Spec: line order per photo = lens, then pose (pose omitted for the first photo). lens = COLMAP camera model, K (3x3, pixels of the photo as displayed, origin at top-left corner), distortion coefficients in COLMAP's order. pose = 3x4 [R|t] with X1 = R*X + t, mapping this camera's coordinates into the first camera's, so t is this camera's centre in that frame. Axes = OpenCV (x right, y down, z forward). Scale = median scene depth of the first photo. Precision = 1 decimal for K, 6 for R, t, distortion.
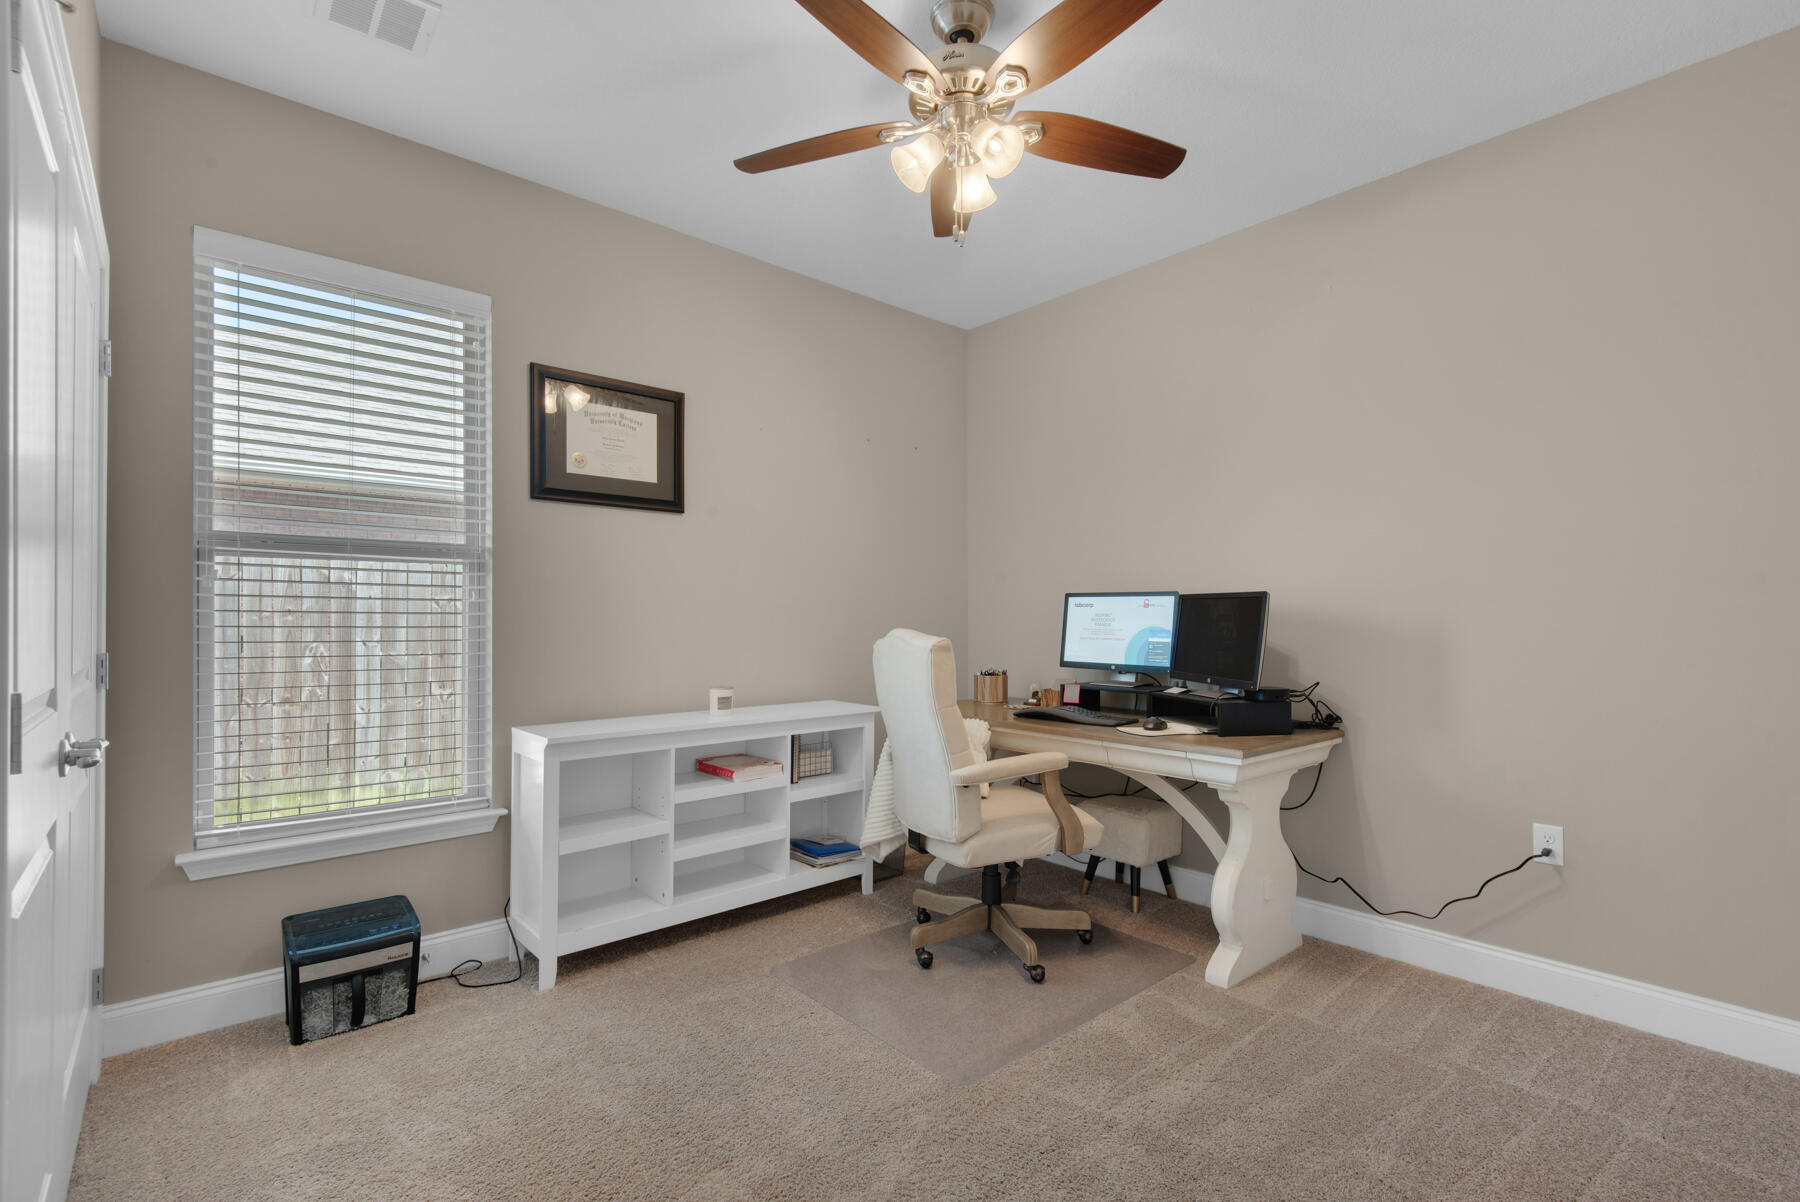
lens RADIAL K [[813.8, 0, 896.9], [0, 813.8, 588.9], [0, 0, 1]] dist [0.034219, -0.023179]
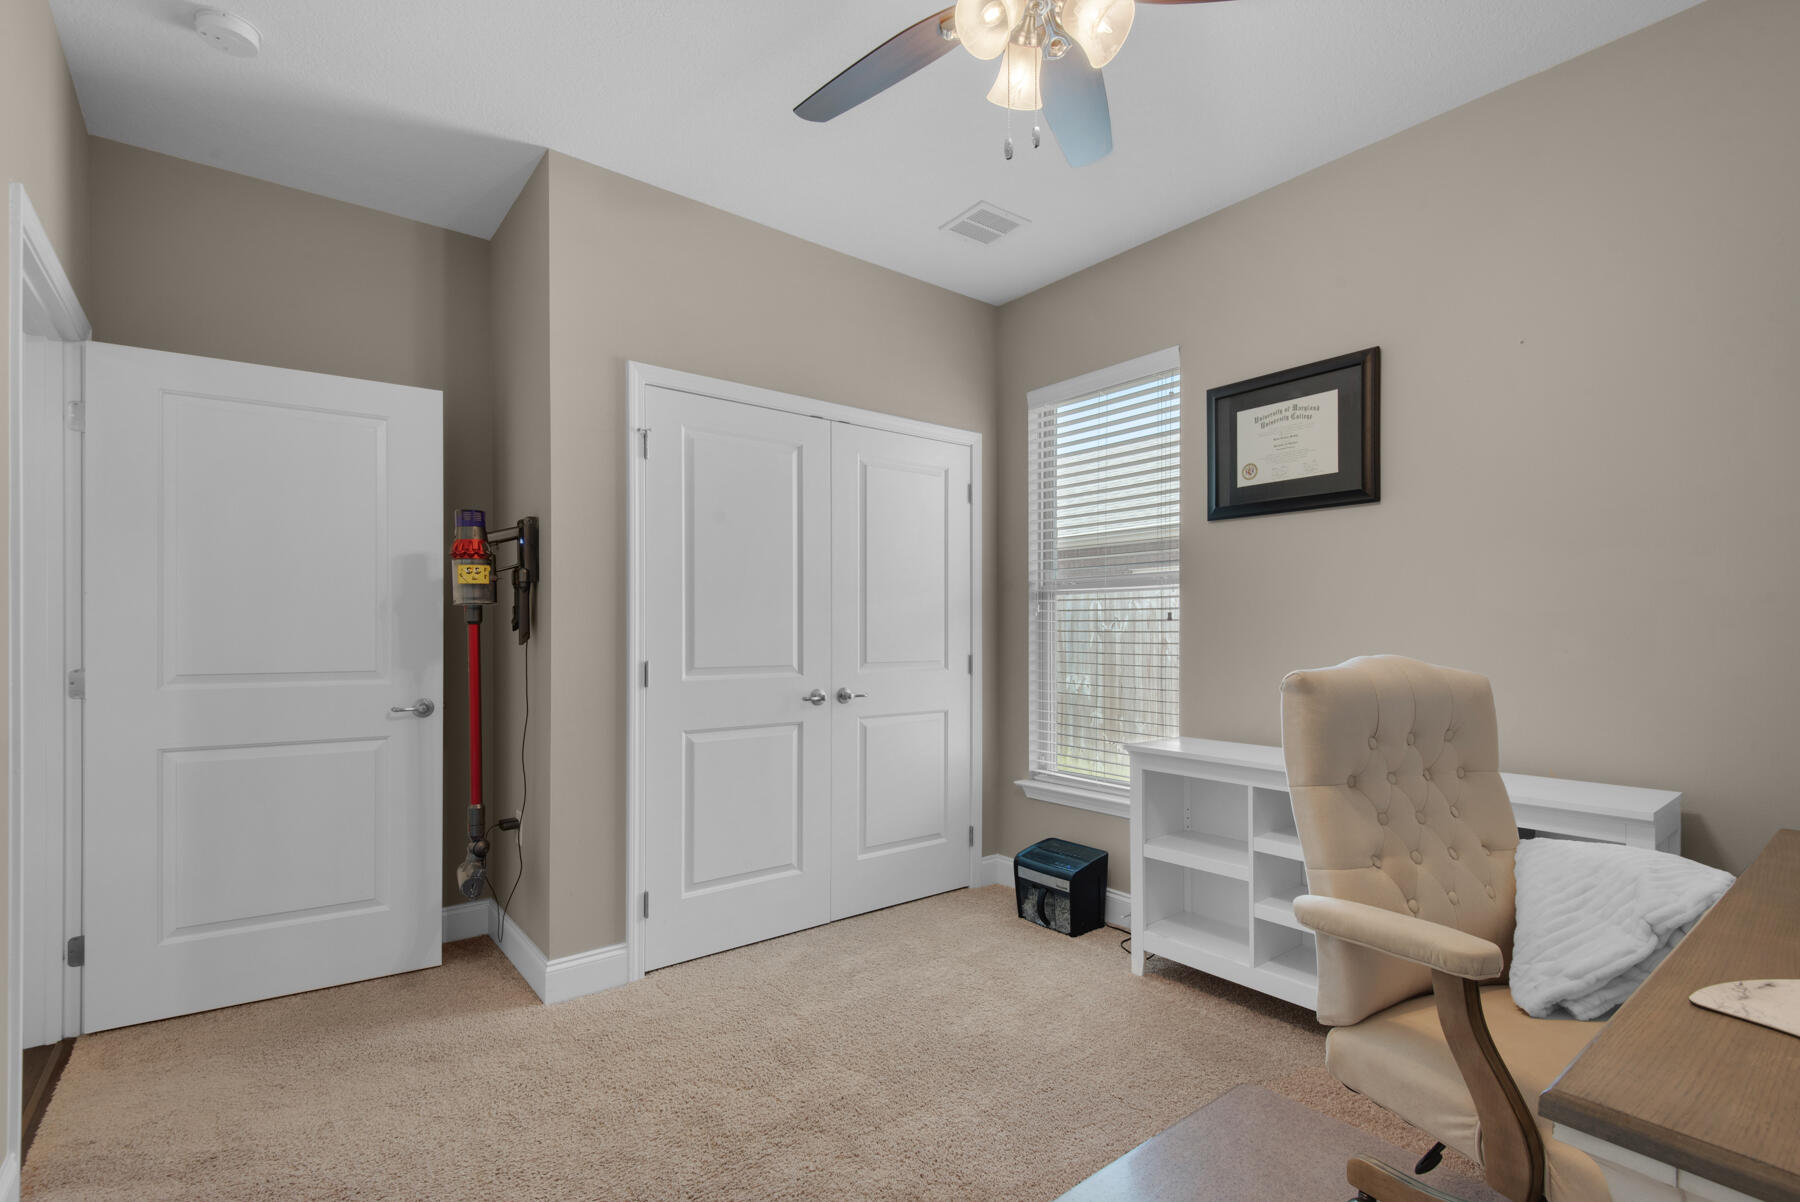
lens RADIAL K [[826.6, 0, 904.2], [0, 826.6, 618.0], [0, 0, 1]] dist [0.042900, -0.024907]
pose [[-0.046009, -0.023918, -0.998655, 0.672161], [0.026974, 0.999319, -0.025176, 0.030563], [0.998577, -0.028096, -0.045332, 0.716641]]
